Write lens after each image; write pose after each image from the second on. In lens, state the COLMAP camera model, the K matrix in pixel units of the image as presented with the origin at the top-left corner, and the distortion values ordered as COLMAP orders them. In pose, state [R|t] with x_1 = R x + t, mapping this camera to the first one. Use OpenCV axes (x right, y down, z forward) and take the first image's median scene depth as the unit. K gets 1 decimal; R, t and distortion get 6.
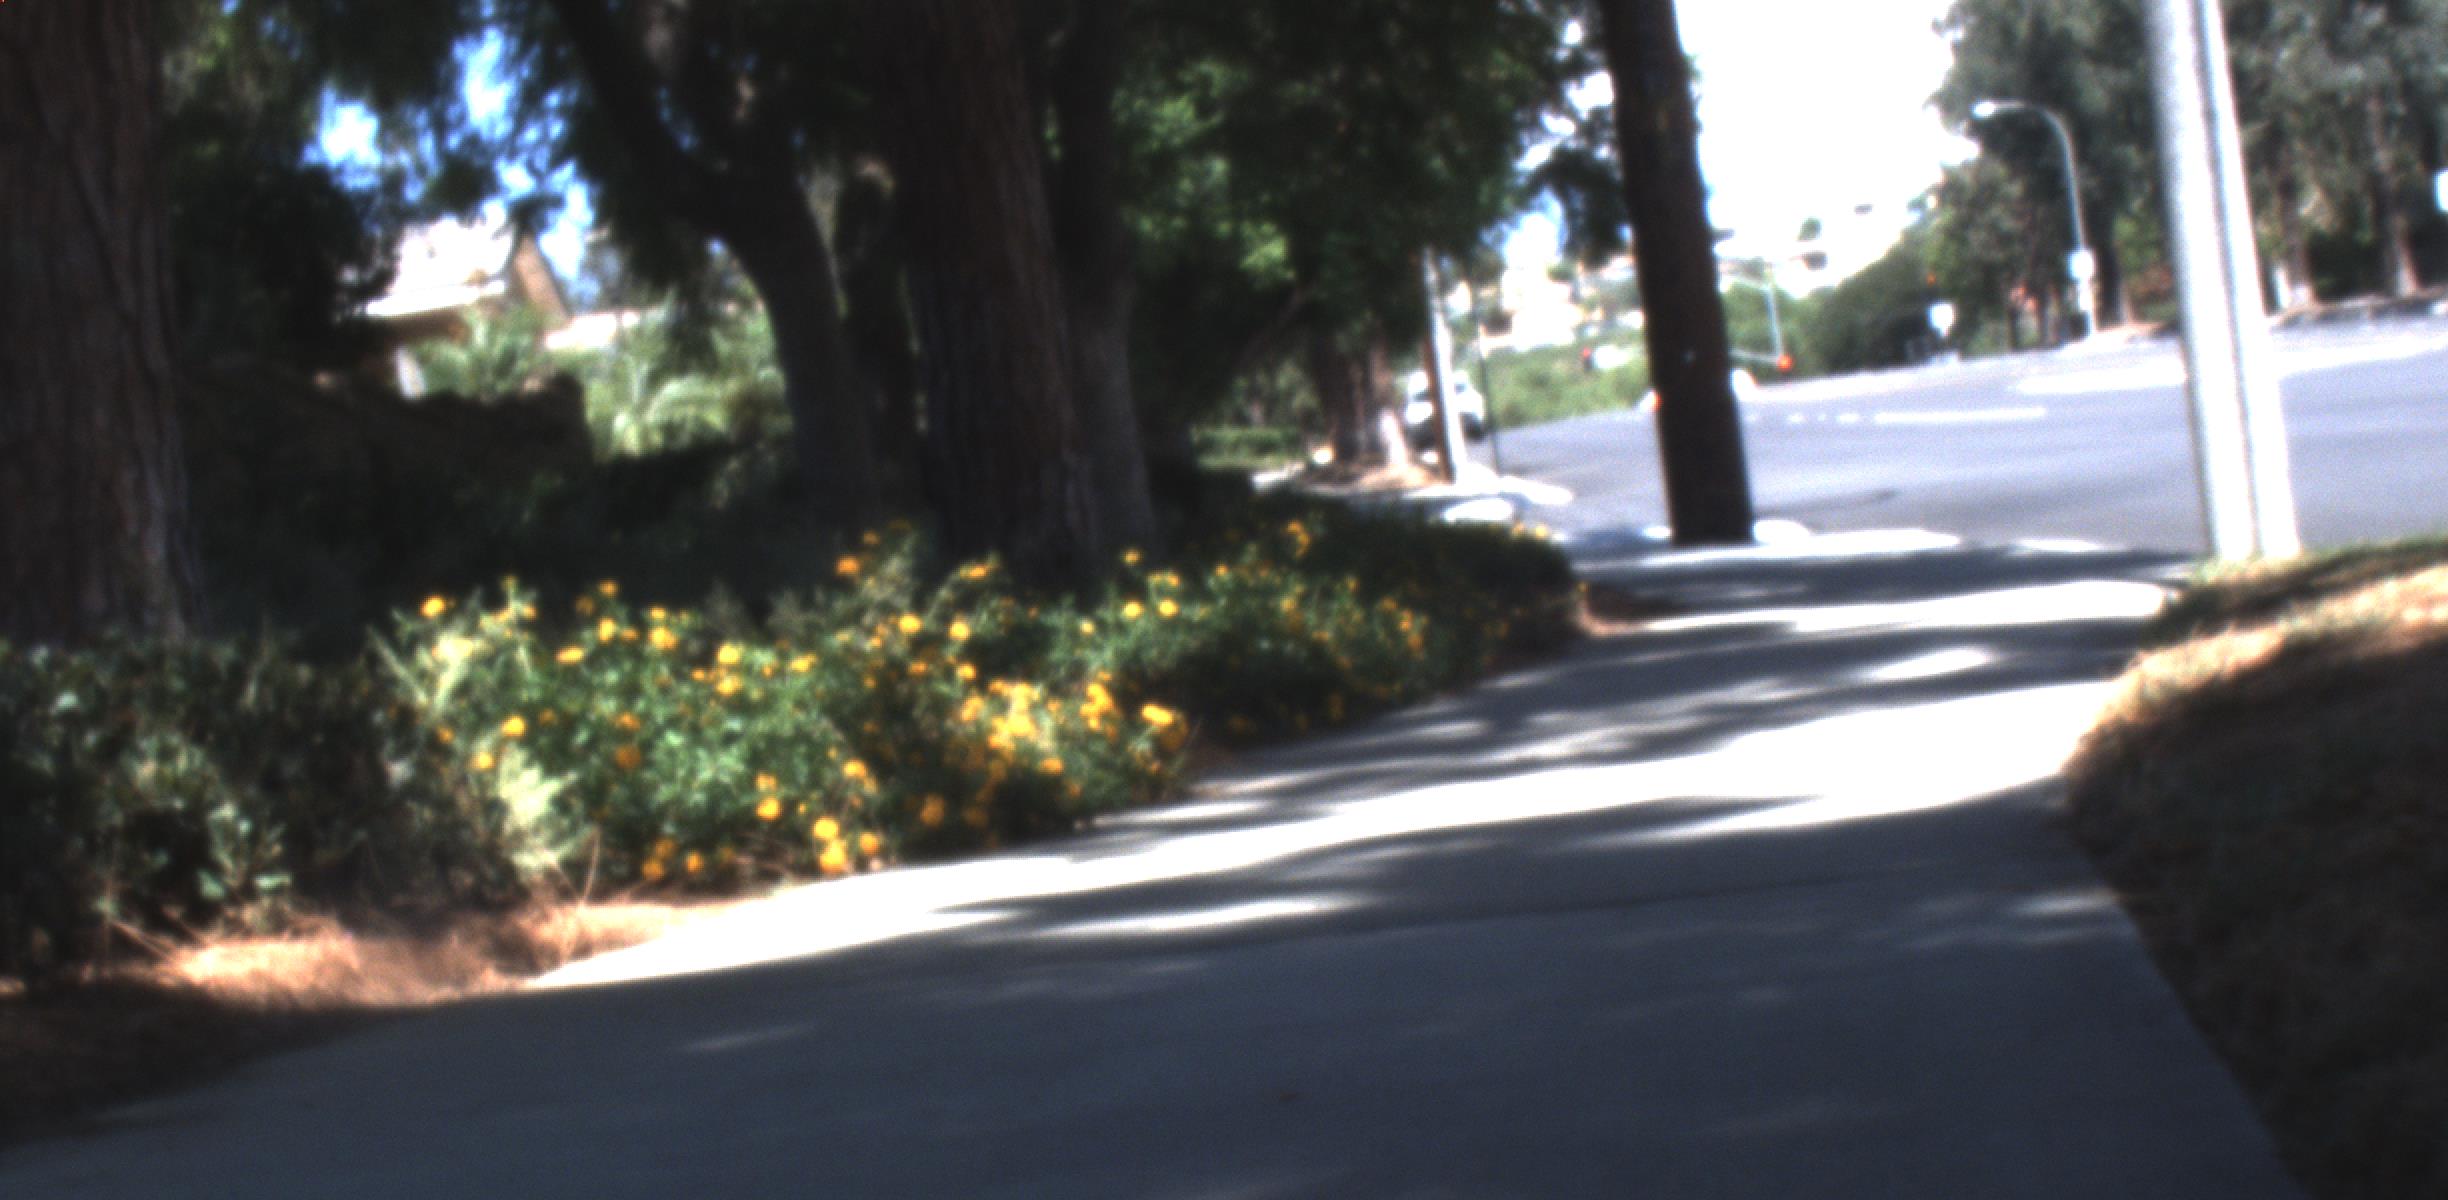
lens RADIAL K [[4704.1, 0, 1304.3], [0, 4704.1, 1017.9], [0, 0, 1]] dist [-0.196294, 0.858490]
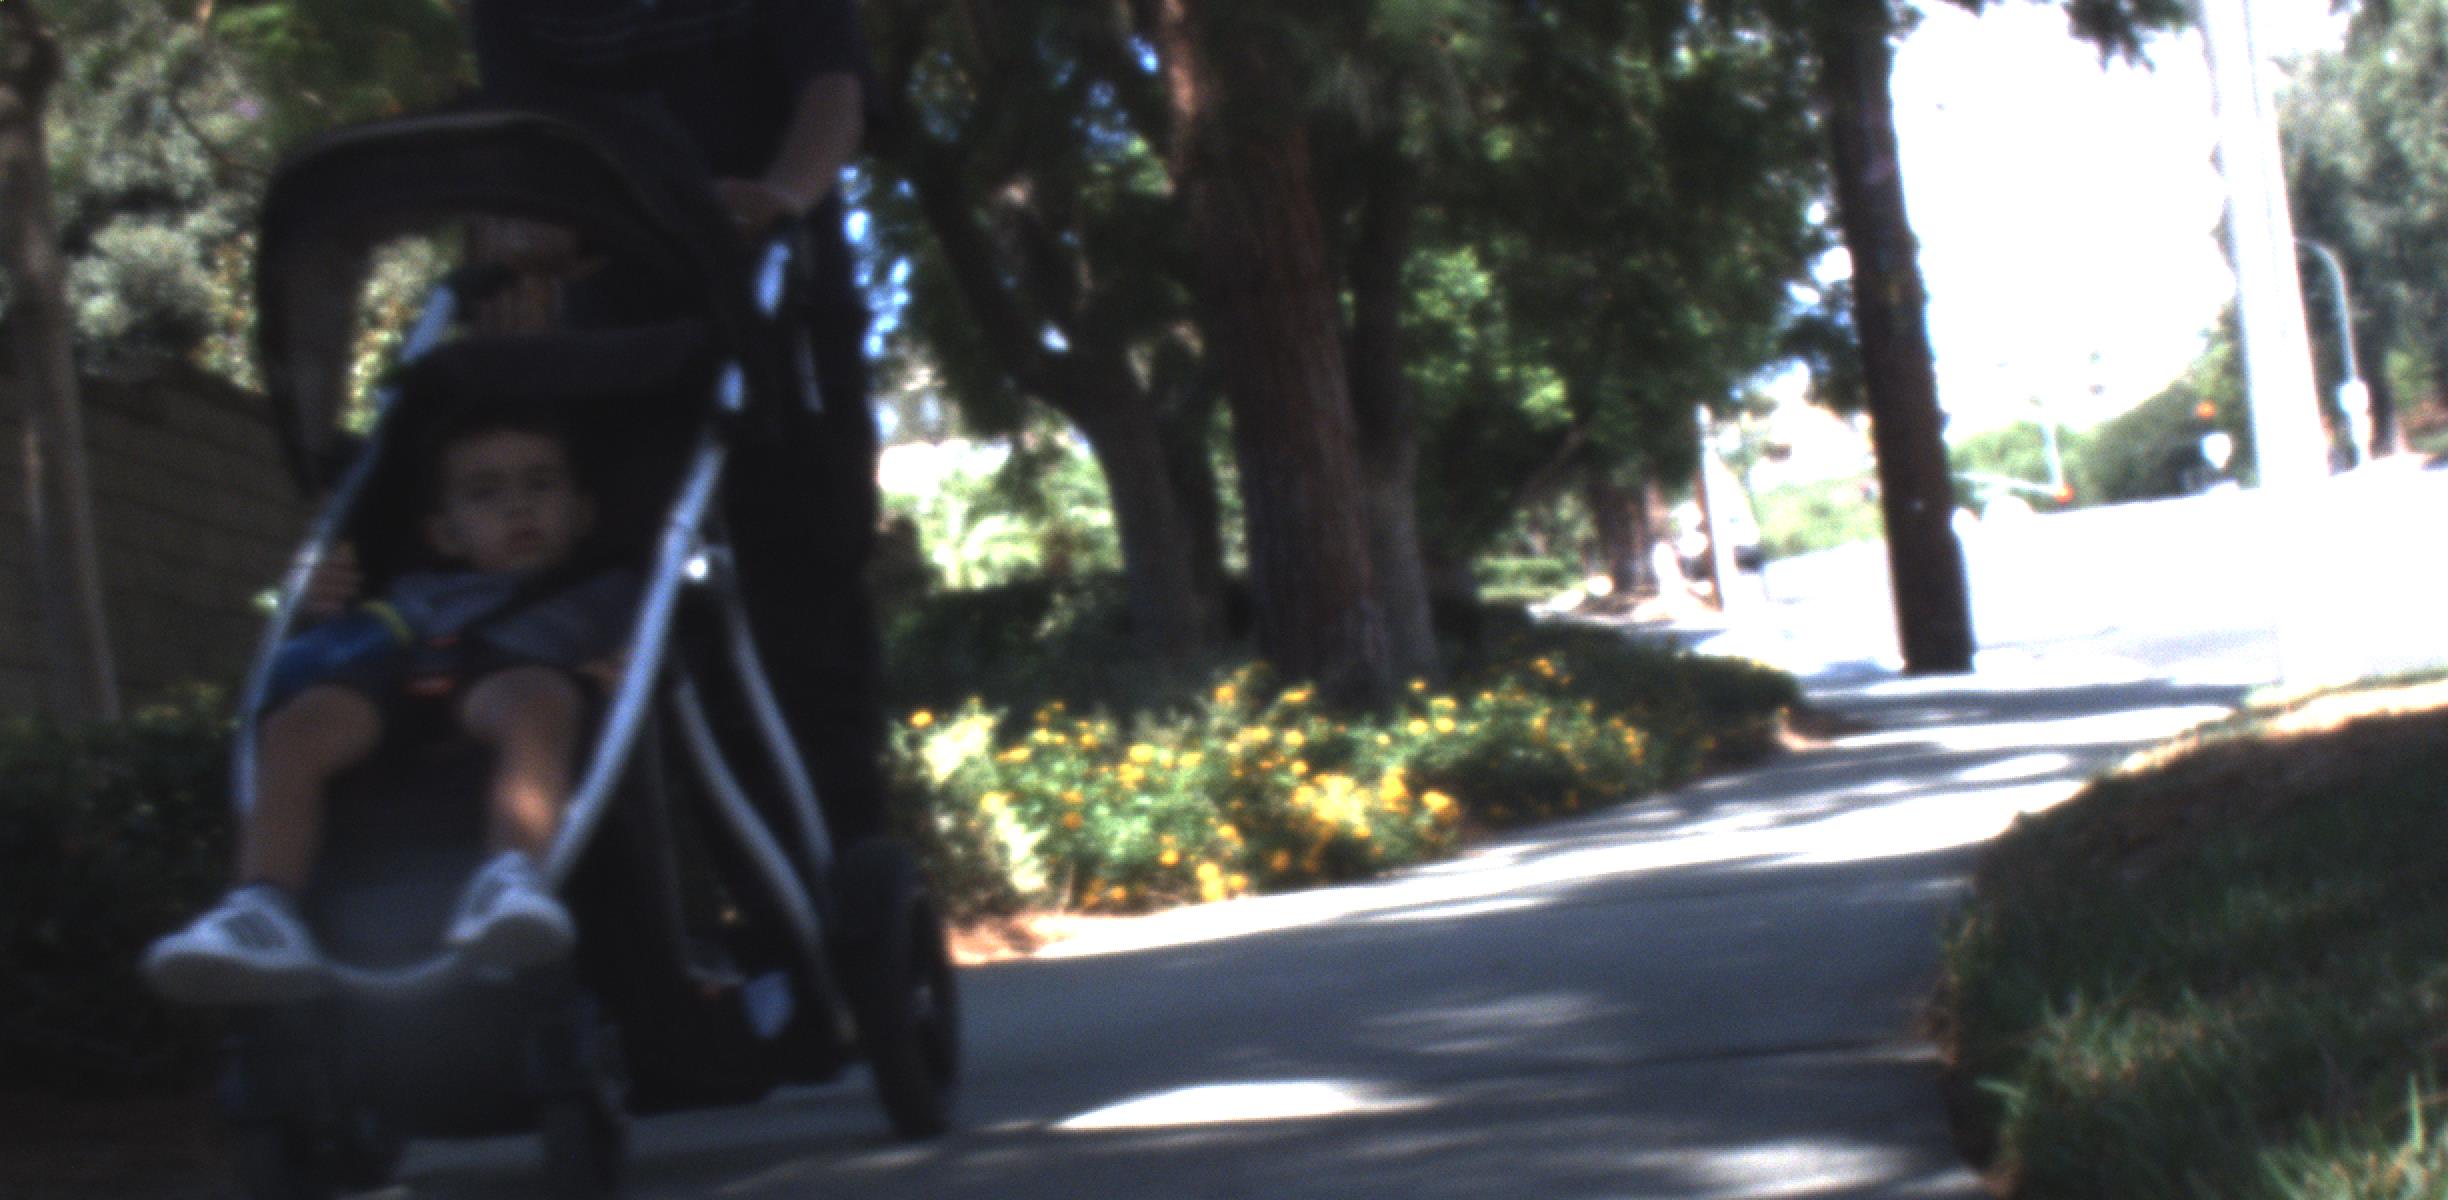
lens RADIAL K [[4704.1, 0, 1304.3], [0, 4704.1, 1017.9], [0, 0, 1]] dist [-0.196294, 0.858490]
pose [[0.998192, 0.005737, -0.059825, 0.003676], [-0.007340, 0.999619, -0.026613, 0.010243], [0.059650, 0.027004, 0.997854, -0.106354]]
